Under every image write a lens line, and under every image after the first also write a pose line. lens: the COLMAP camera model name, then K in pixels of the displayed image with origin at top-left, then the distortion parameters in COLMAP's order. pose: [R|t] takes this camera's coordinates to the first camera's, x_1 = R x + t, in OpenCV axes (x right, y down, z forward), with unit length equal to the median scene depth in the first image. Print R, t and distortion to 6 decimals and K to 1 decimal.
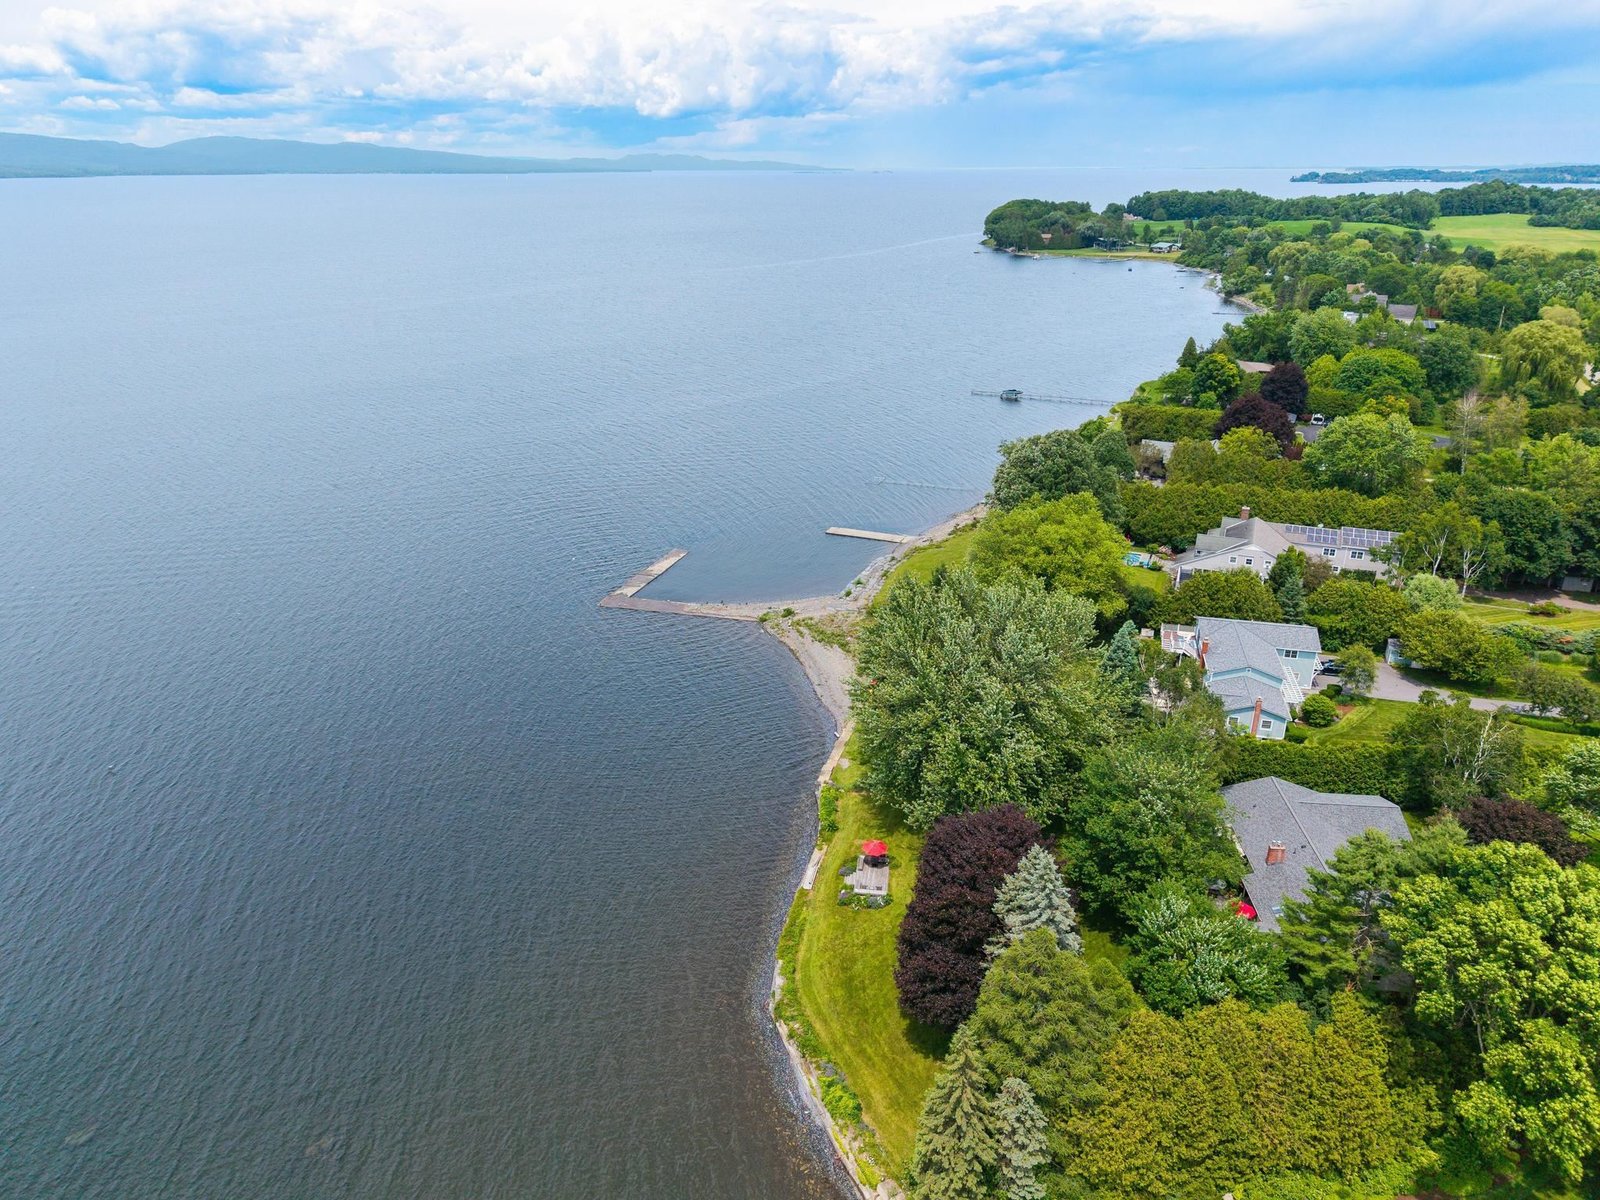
lens RADIAL K [[1098.1, 0, 800.0], [0, 1098.1, 600.0], [0, 0, 1]] dist [-0.006059, -0.006349]
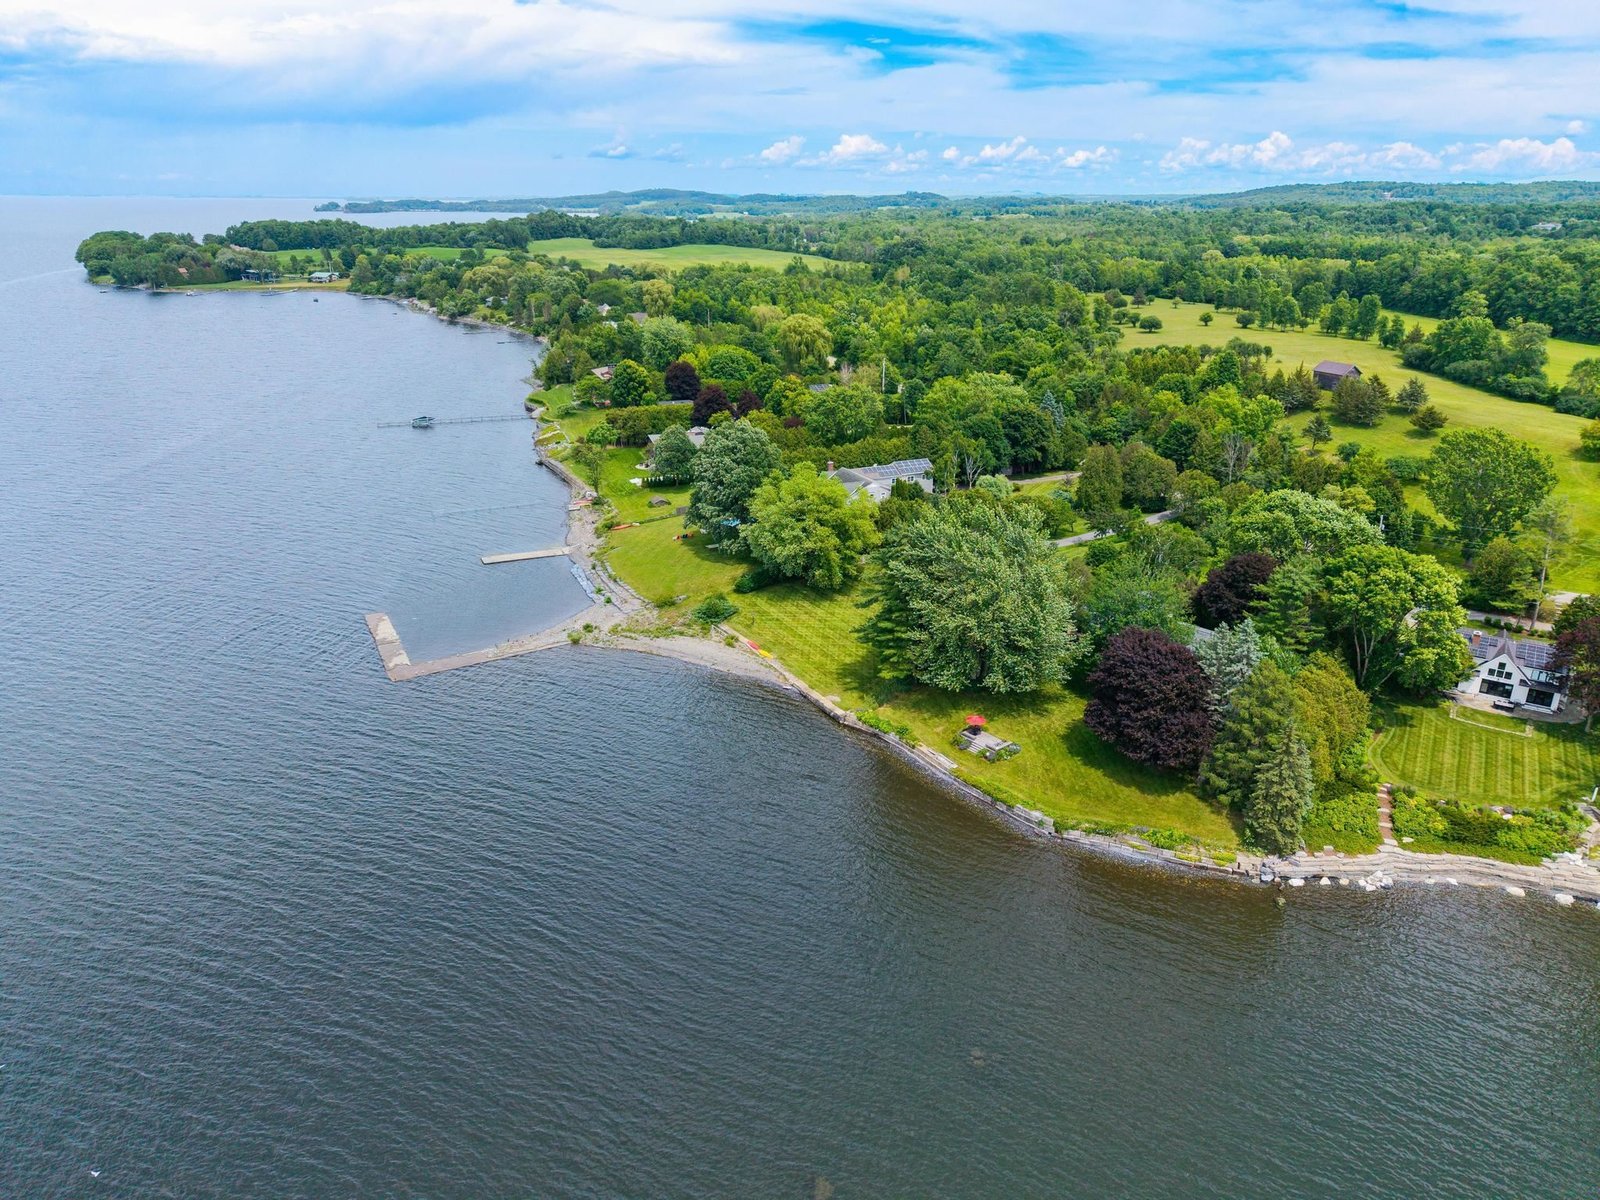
lens RADIAL K [[1098.1, 0, 800.0], [0, 1098.1, 600.0], [0, 0, 1]] dist [-0.006059, -0.006349]
pose [[0.659022, -0.244841, 0.711156, -0.138900], [0.261601, 0.961112, 0.088474, -0.011934], [-0.705163, 0.127733, 0.697445, 0.031372]]
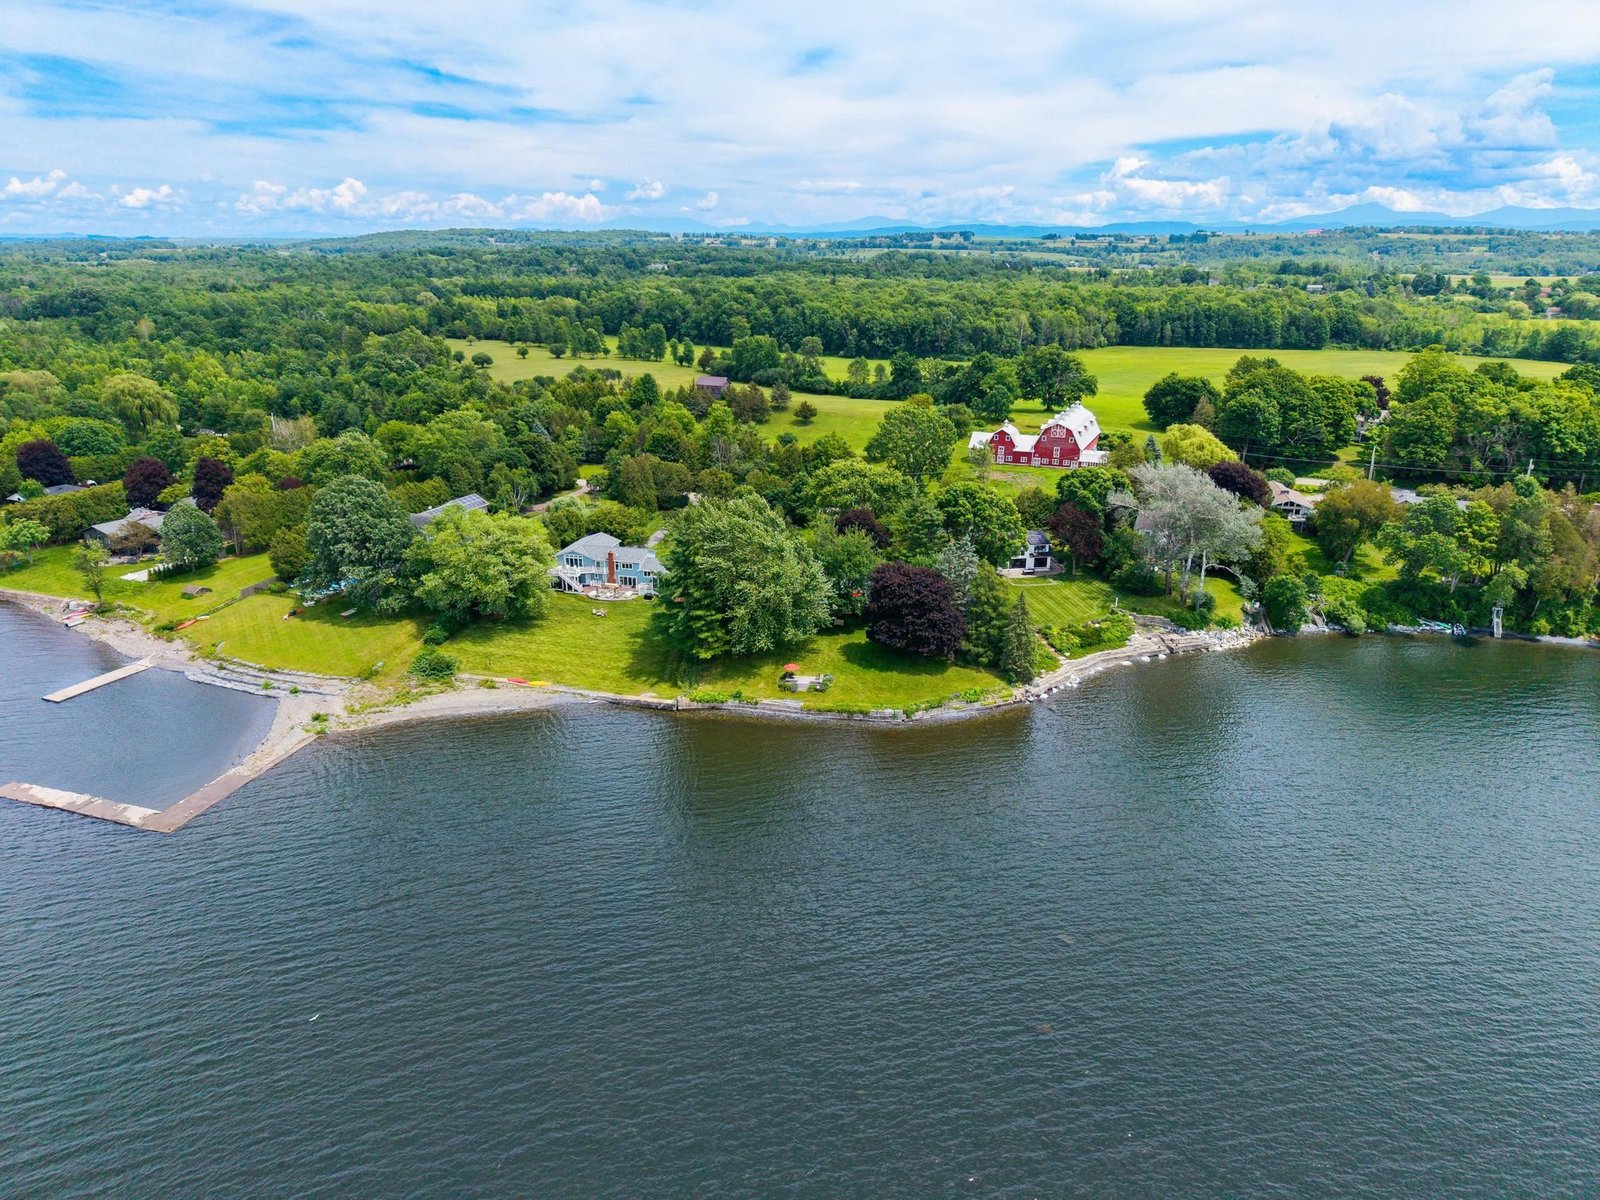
lens RADIAL K [[1098.1, 0, 800.0], [0, 1098.1, 600.0], [0, 0, 1]] dist [-0.006059, -0.006349]
pose [[-0.081198, -0.292572, 0.952790, -0.208942], [0.350028, 0.886687, 0.302104, -0.050421], [-0.933213, 0.358033, 0.030411, 0.130952]]
